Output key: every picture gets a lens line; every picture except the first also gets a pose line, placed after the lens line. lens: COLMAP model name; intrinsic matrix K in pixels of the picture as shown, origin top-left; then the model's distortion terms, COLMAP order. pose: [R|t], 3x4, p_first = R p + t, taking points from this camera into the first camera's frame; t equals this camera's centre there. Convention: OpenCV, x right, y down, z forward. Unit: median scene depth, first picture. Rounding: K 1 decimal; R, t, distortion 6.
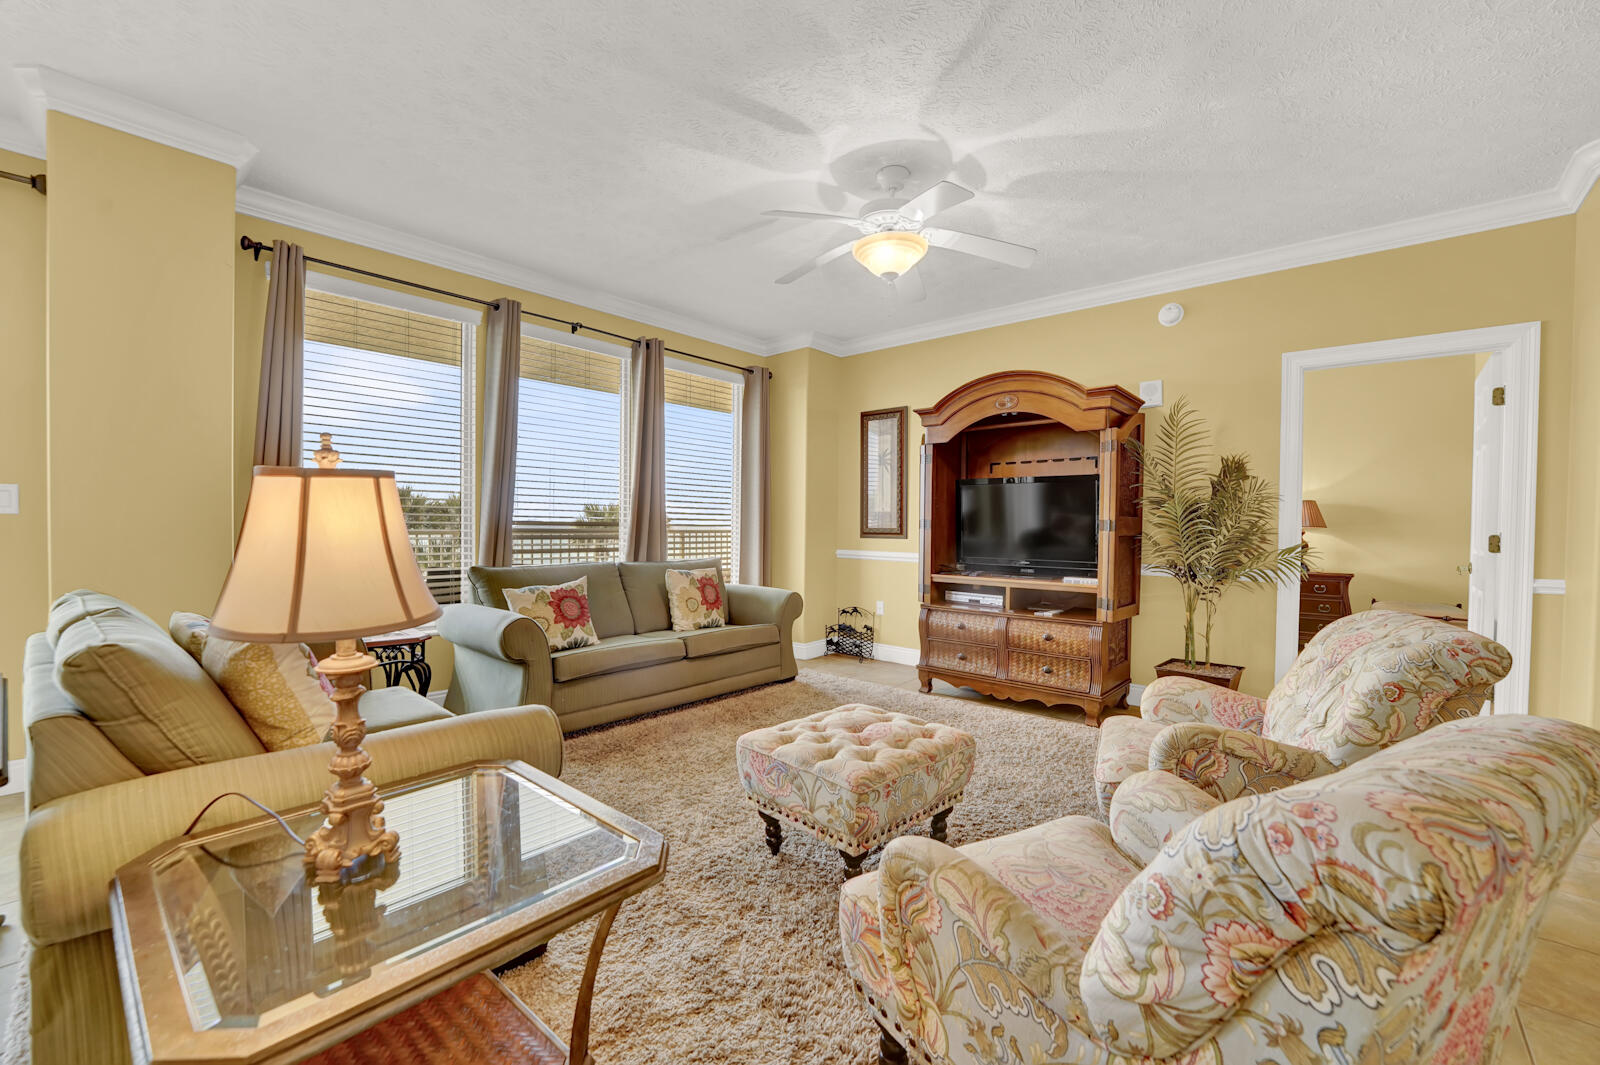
lens RADIAL K [[655.1, 0, 787.1], [0, 655.1, 538.3], [0, 0, 1]] dist [-0.028720, 0.003401]
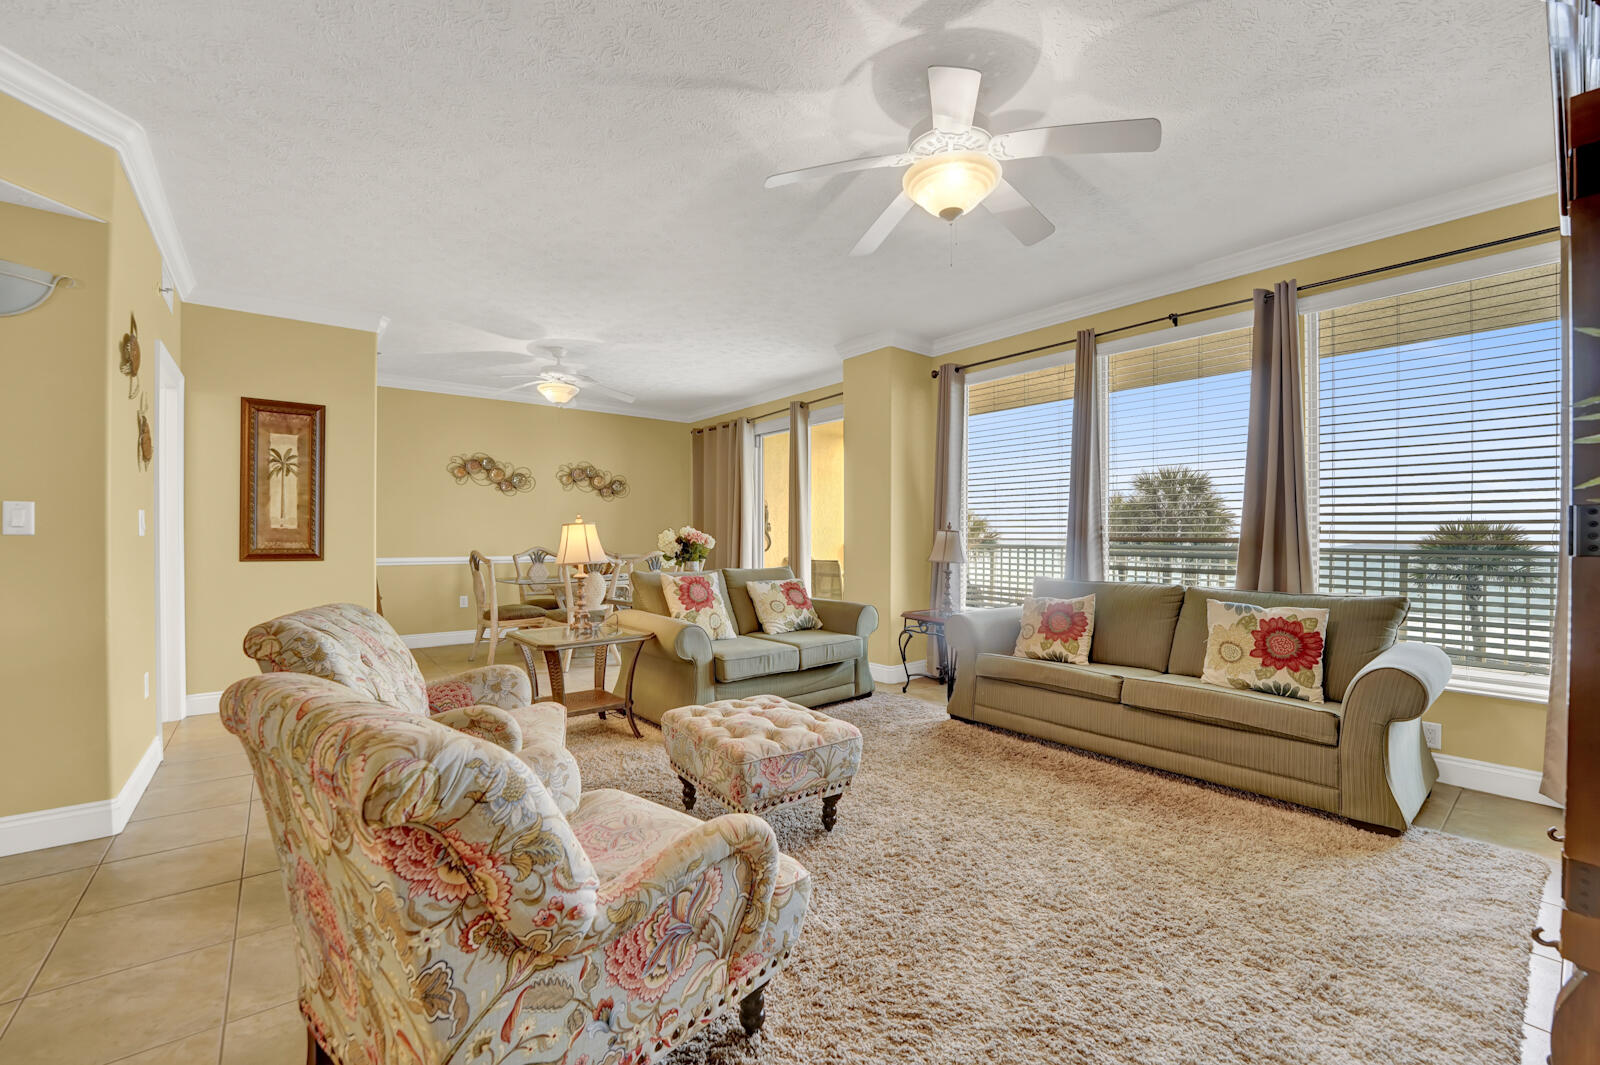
lens RADIAL K [[655.1, 0, 787.1], [0, 655.1, 538.3], [0, 0, 1]] dist [-0.028720, 0.003401]
pose [[-0.159800, -0.007053, -0.987124, 0.689391], [-0.028657, 0.999586, -0.002503, -0.008544], [0.986733, 0.027888, -0.159936, 0.686507]]
